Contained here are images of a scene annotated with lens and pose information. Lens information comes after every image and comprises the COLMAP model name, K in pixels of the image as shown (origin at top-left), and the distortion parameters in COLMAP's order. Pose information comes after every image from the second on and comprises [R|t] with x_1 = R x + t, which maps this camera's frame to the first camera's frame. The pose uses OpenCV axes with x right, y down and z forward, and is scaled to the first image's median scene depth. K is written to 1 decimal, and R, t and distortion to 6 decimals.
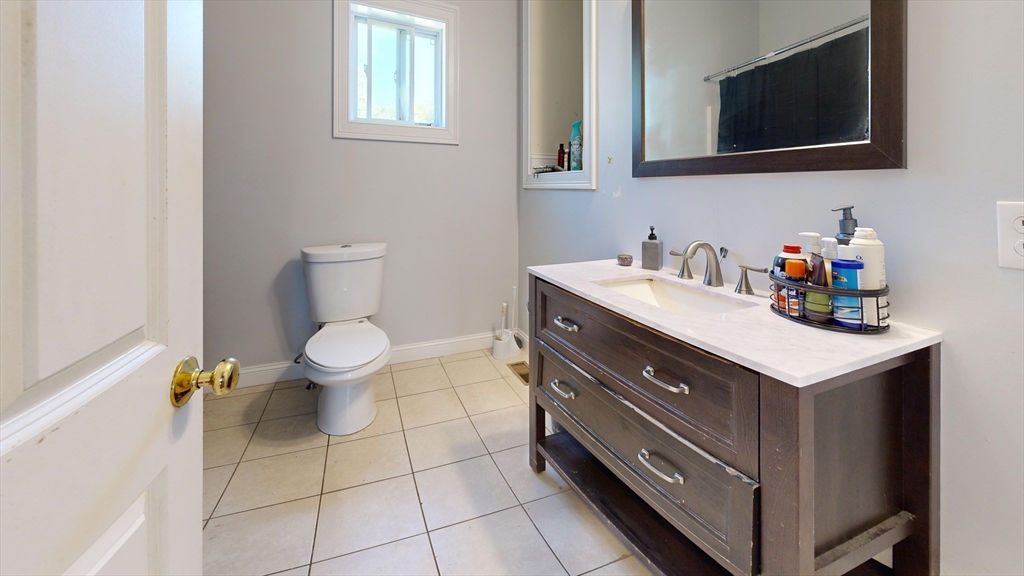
lens RADIAL K [[338.4, 0, 525.3], [0, 338.4, 288.0], [0, 0, 1]] dist [-0.002631, -0.000010]
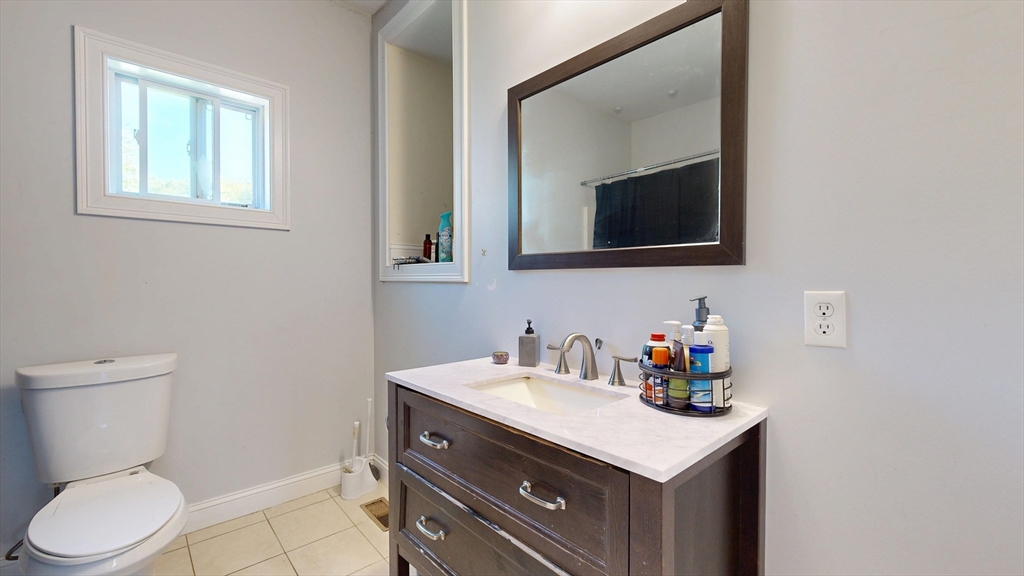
lens RADIAL K [[397.0, 0, 512.0], [0, 397.0, 288.0], [0, 0, 1]] dist [-0.002545, -0.000263]
pose [[0.950930, -0.005229, 0.309362, 0.000520], [0.000236, 0.999869, 0.016175, -0.304162], [-0.309406, -0.015309, 0.950807, -0.001292]]
